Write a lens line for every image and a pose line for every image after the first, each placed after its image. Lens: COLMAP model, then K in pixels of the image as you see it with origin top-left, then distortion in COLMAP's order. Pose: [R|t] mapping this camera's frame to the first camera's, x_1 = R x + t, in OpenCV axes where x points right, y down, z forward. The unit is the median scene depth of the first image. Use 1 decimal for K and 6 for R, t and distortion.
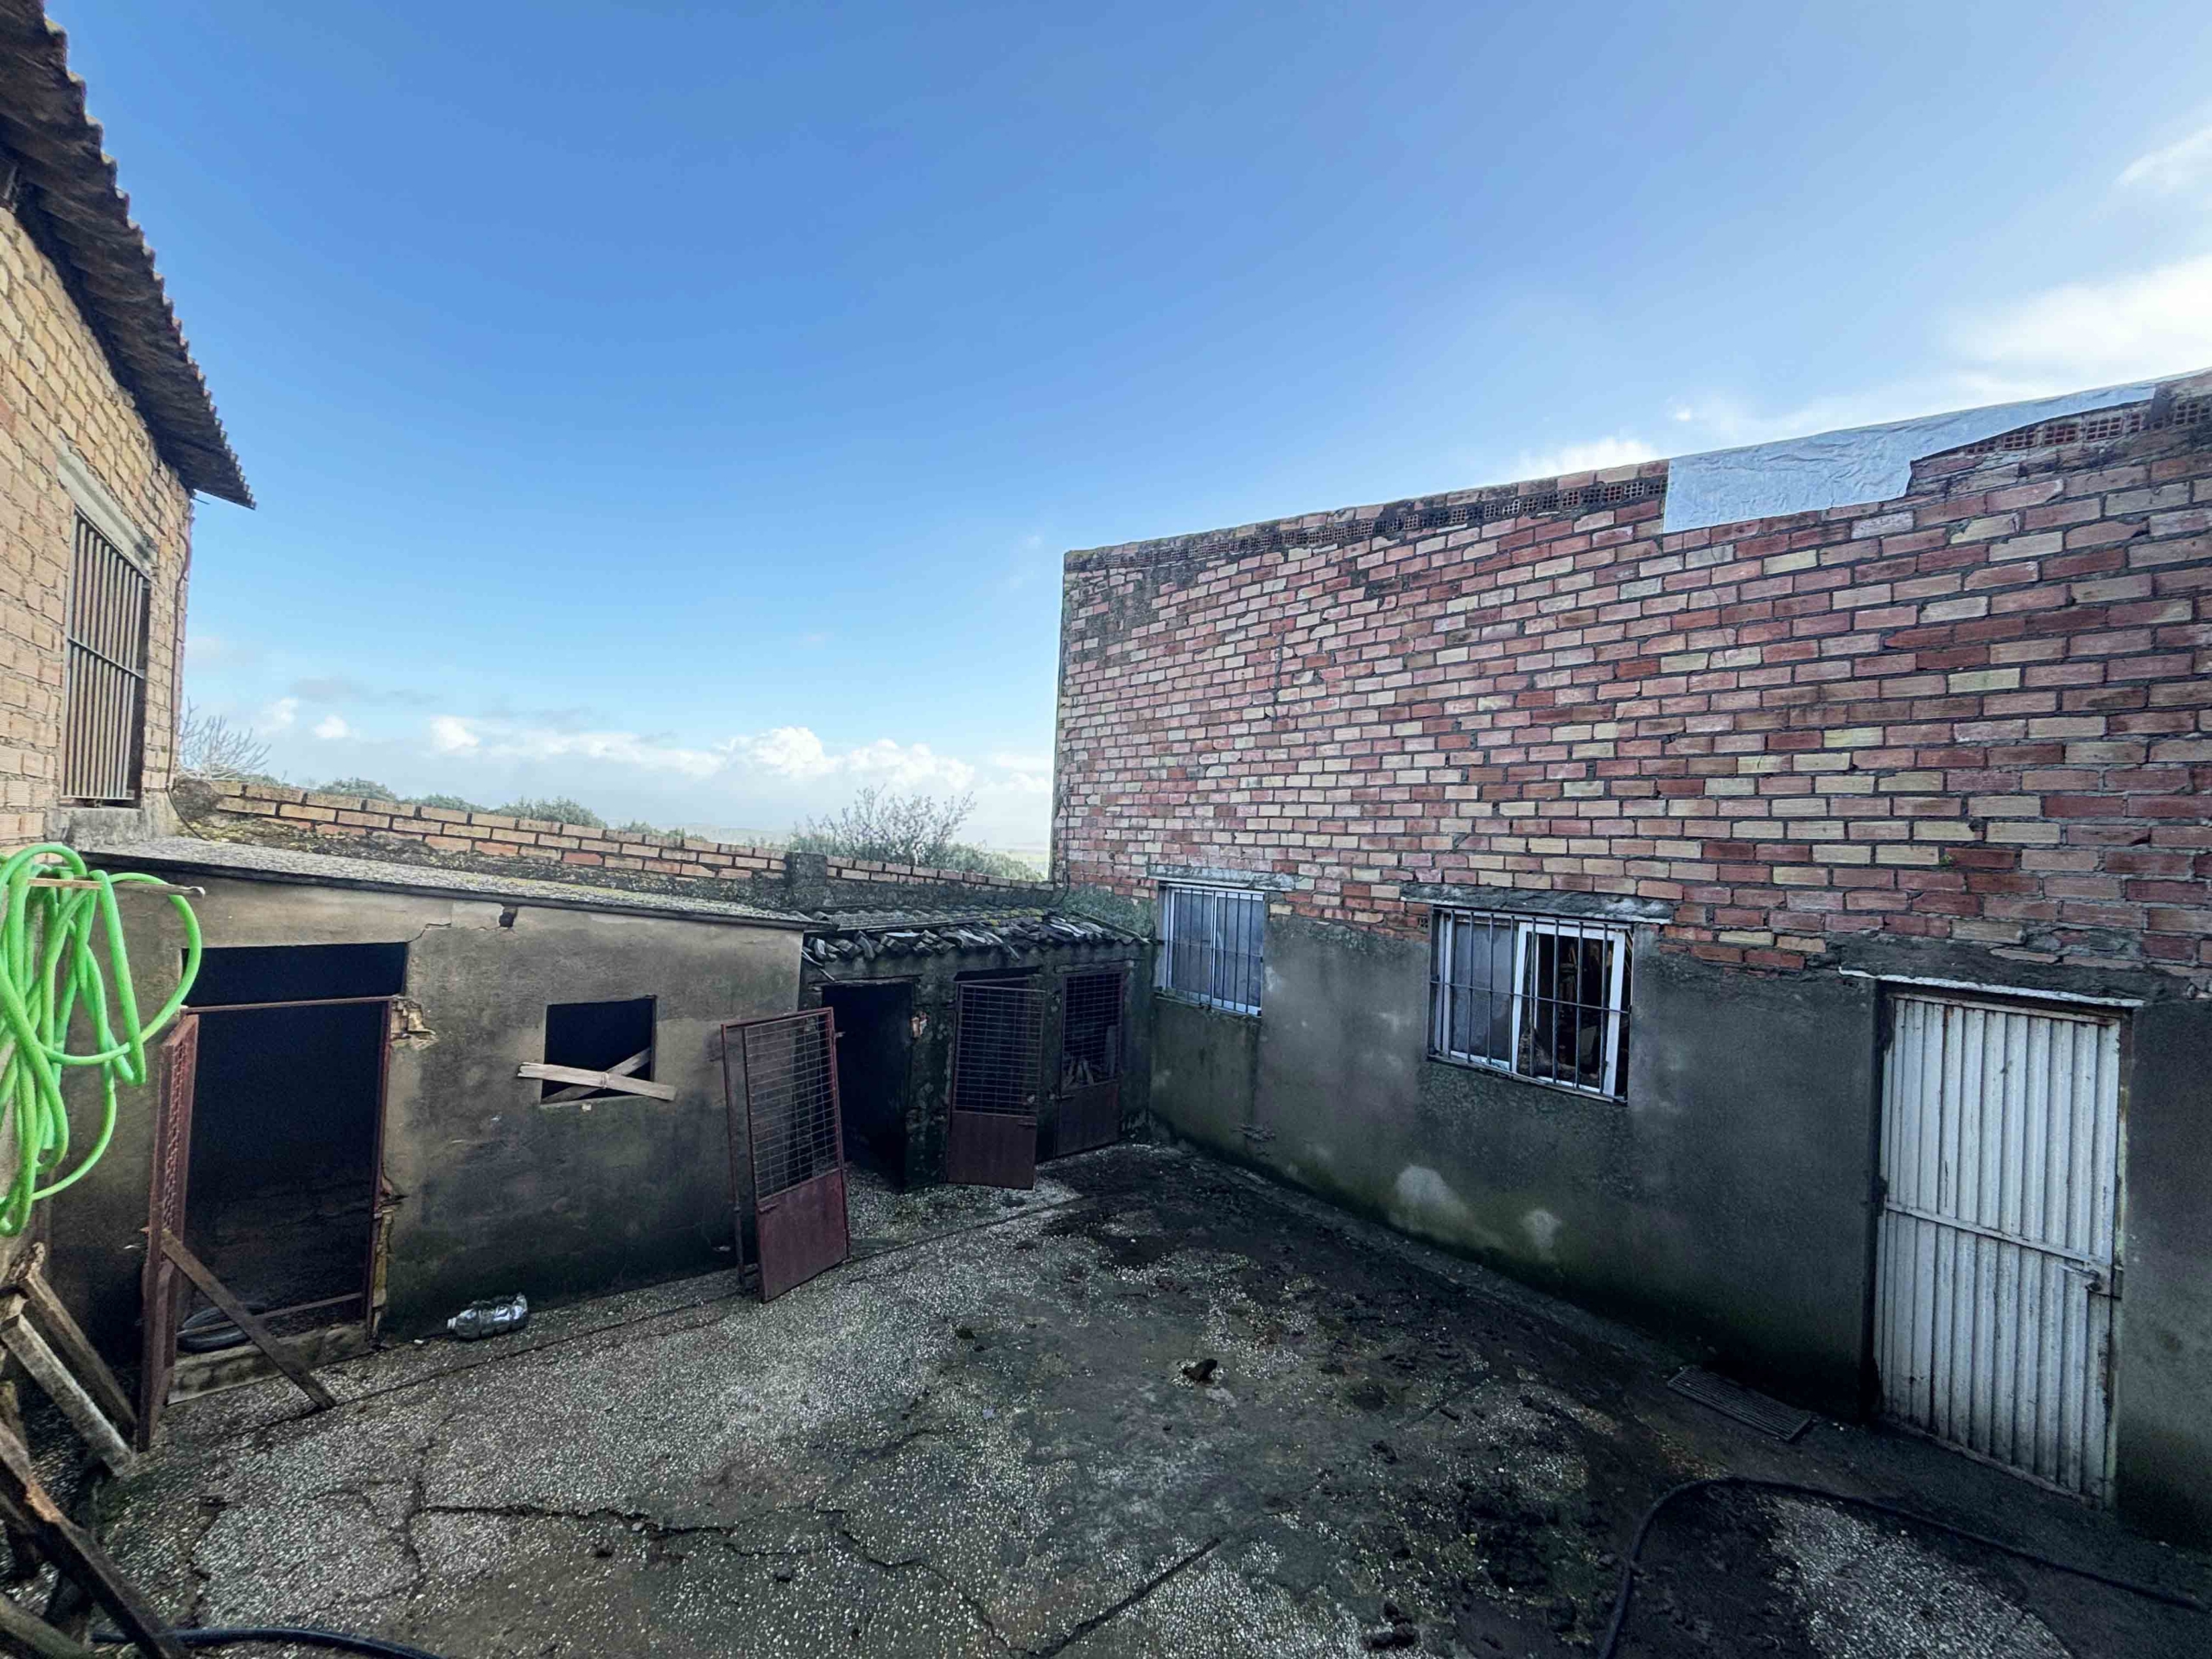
lens RADIAL K [[890.4, 0, 1109.7], [0, 890.4, 826.4], [0, 0, 1]] dist [0.000035, 0.000693]
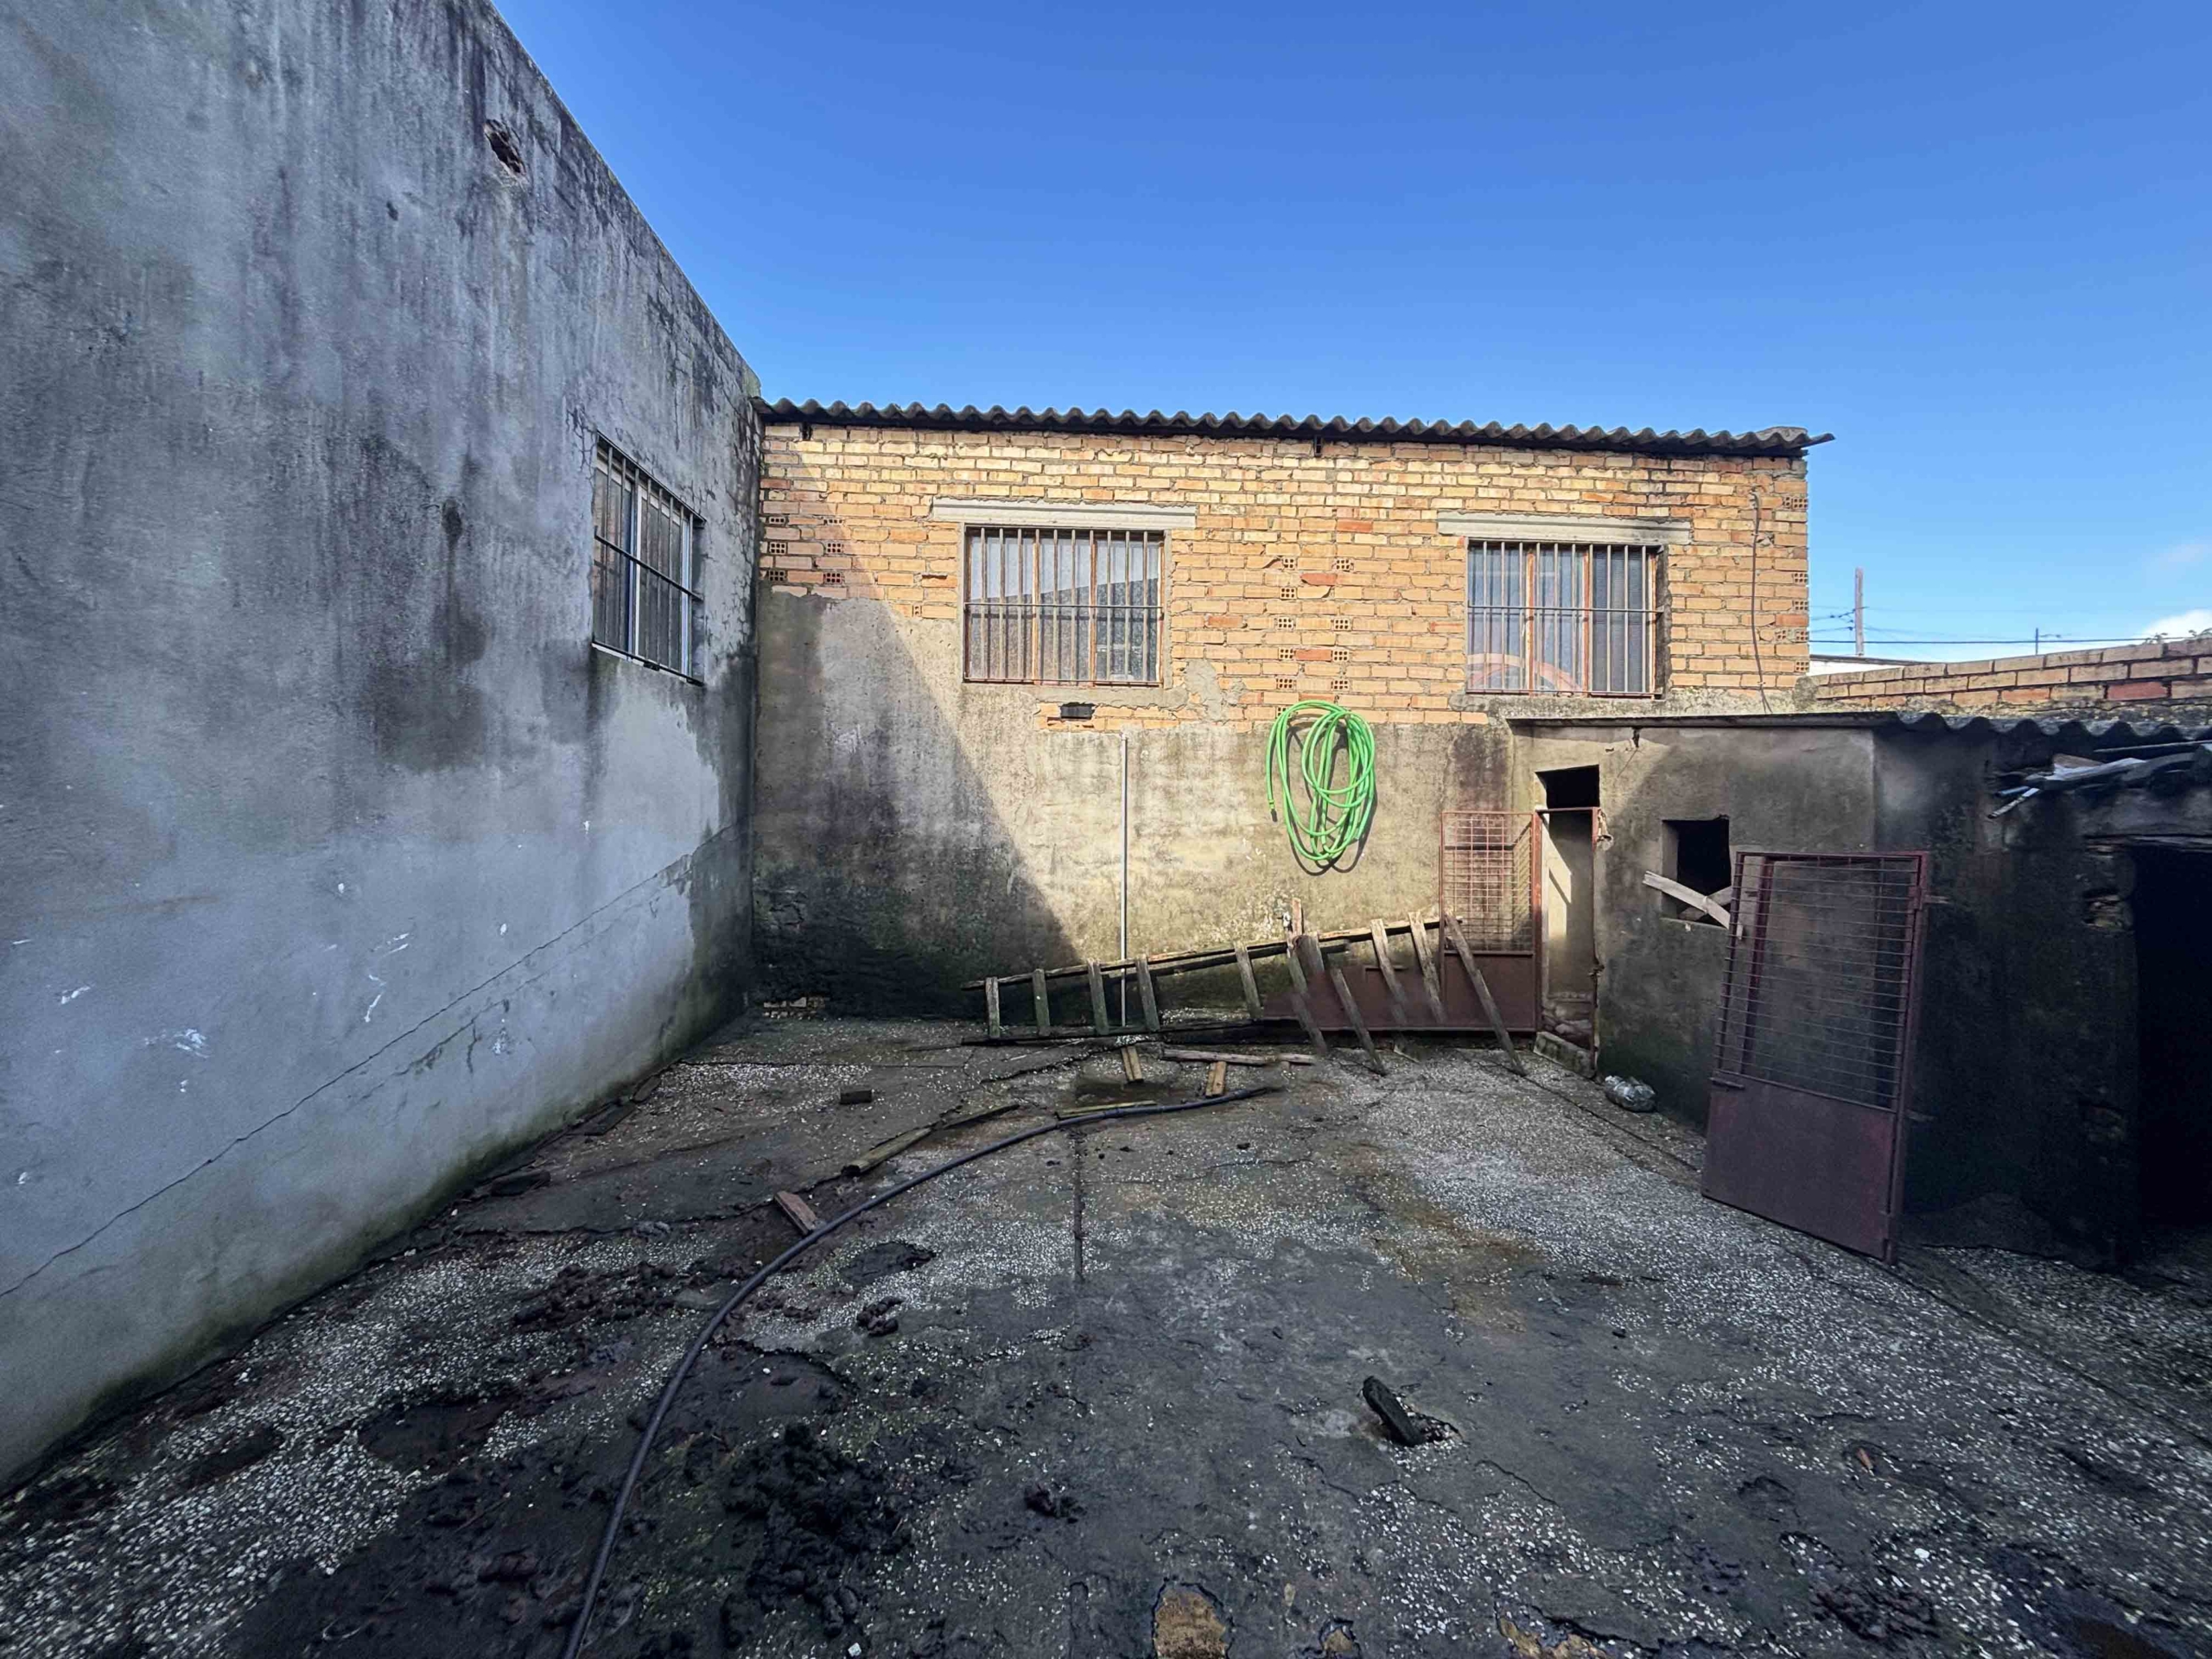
lens RADIAL K [[890.4, 0, 1112.0], [0, 890.4, 828.9], [0, 0, 1]] dist [0.000035, 0.000693]
pose [[-0.589582, -0.054494, -0.805868, 0.599563], [-0.026192, 0.998487, -0.048357, 0.280474], [0.807284, -0.007403, -0.590117, 1.106344]]
